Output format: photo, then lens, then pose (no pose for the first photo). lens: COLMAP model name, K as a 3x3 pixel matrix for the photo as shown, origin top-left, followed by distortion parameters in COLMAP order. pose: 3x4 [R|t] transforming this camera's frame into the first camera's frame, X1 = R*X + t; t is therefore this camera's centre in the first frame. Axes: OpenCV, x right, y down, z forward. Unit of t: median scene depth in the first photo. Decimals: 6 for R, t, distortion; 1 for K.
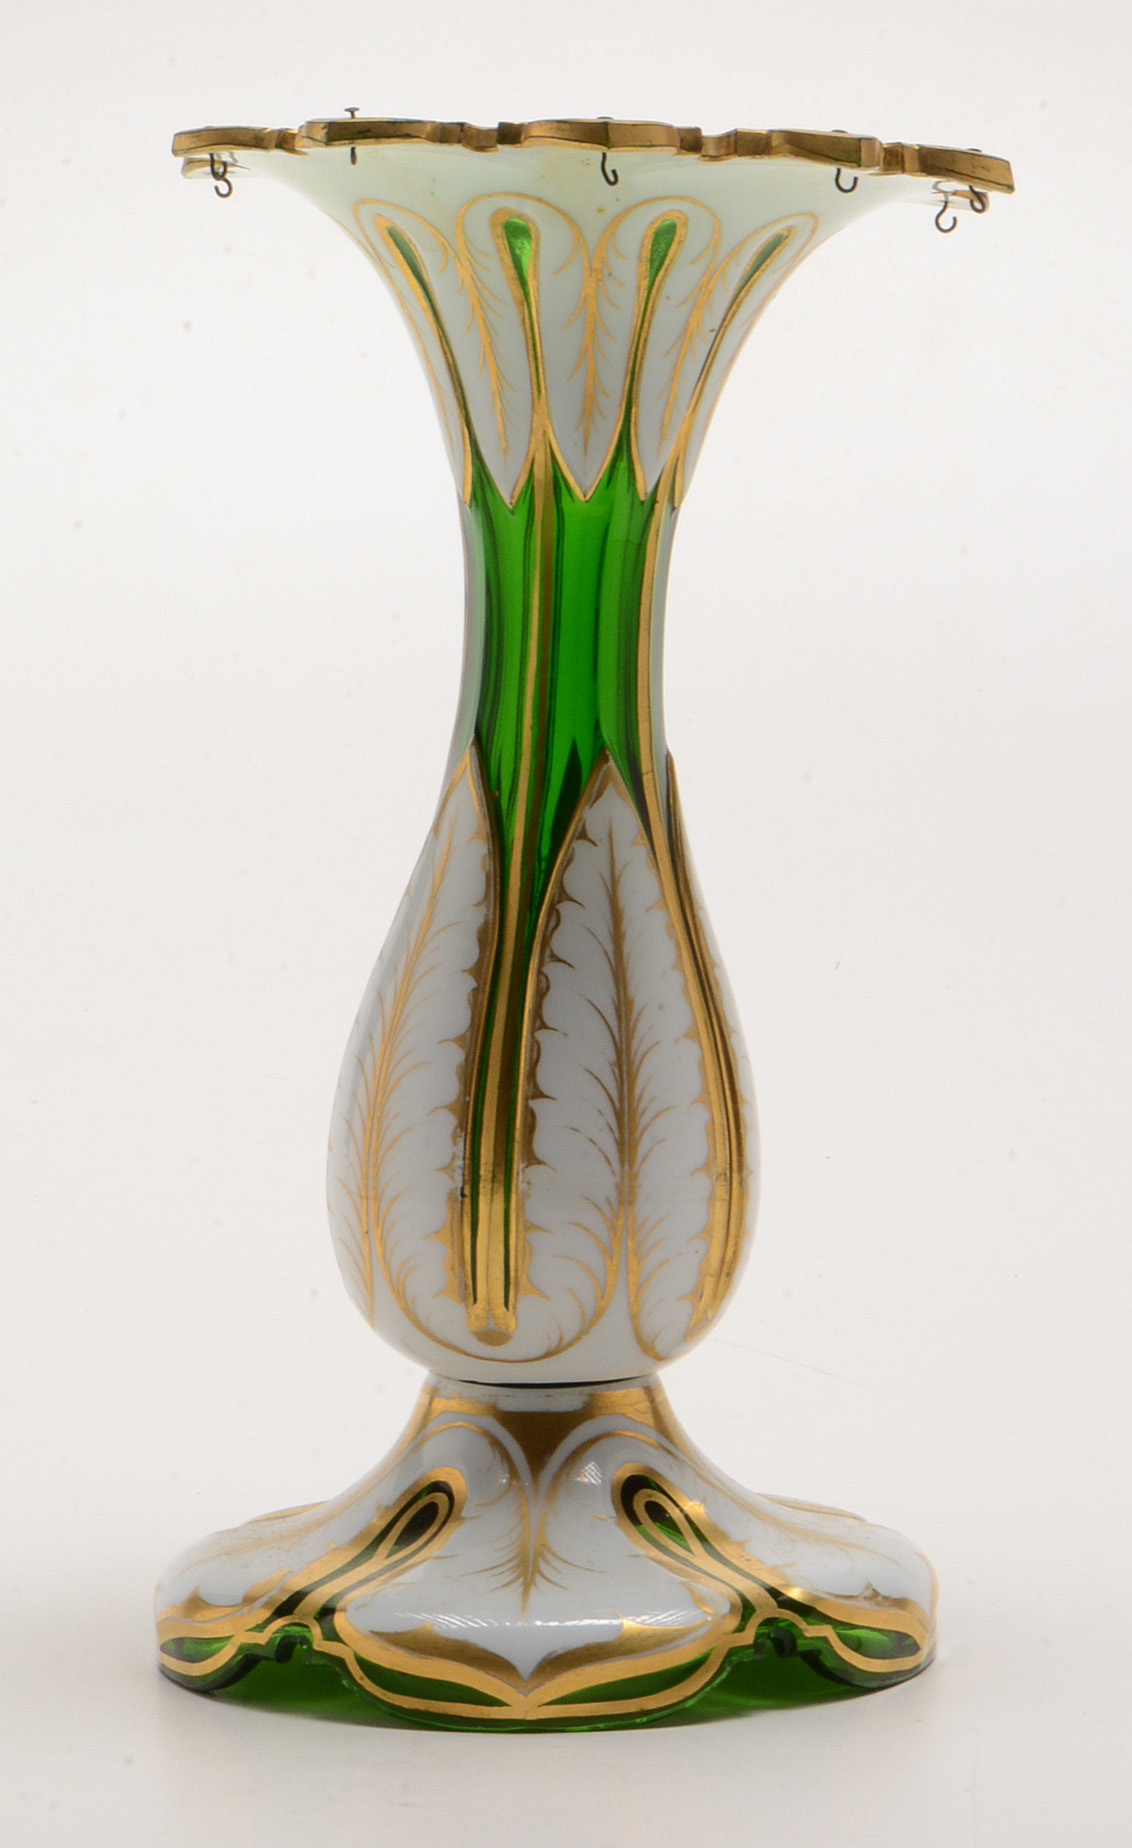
lens RADIAL K [[5145.3, 0, 566.0], [0, 5145.3, 924.0], [0, 0, 1]] dist [-0.043953, -0.442941]
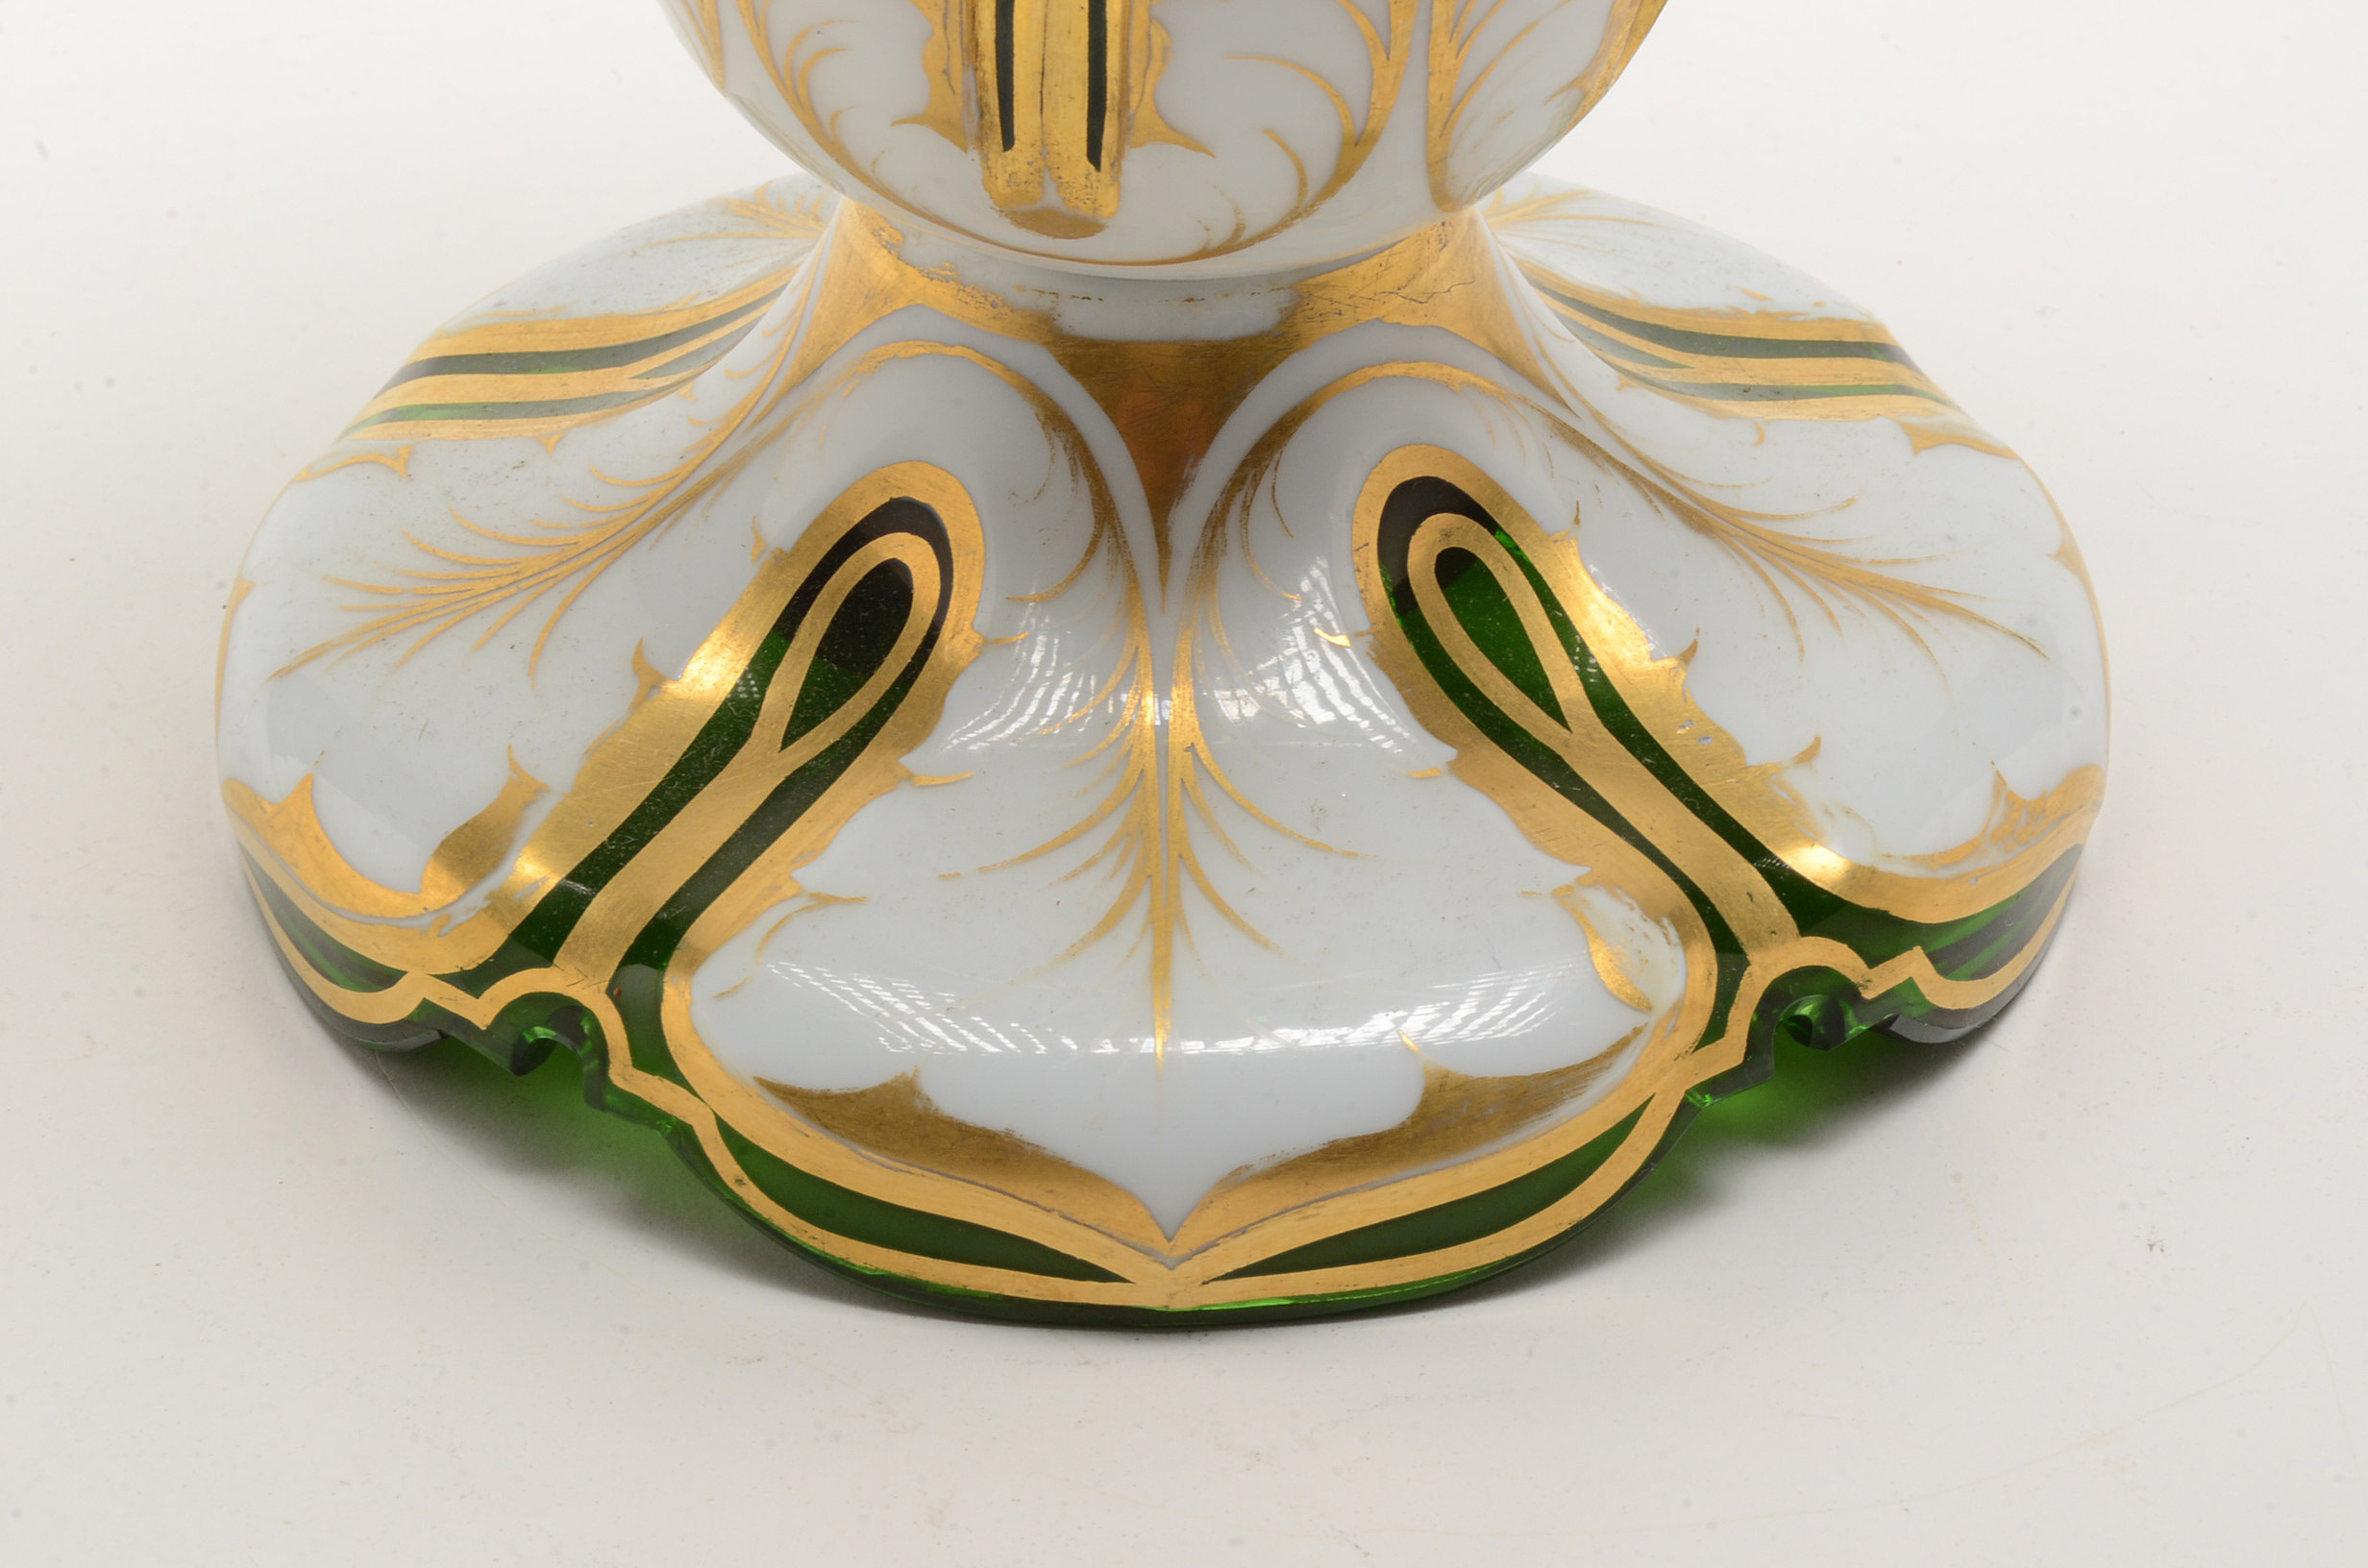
lens RADIAL K [[4997.4, 0, 1184.0], [0, 4997.4, 784.0], [0, 0, 1]] dist [-0.021900, -0.012816]
pose [[0.998237, -0.021691, 0.055239, -0.025750], [-0.009921, 0.856713, 0.515699, -0.070959], [-0.058510, -0.515338, 0.854987, 0.672946]]
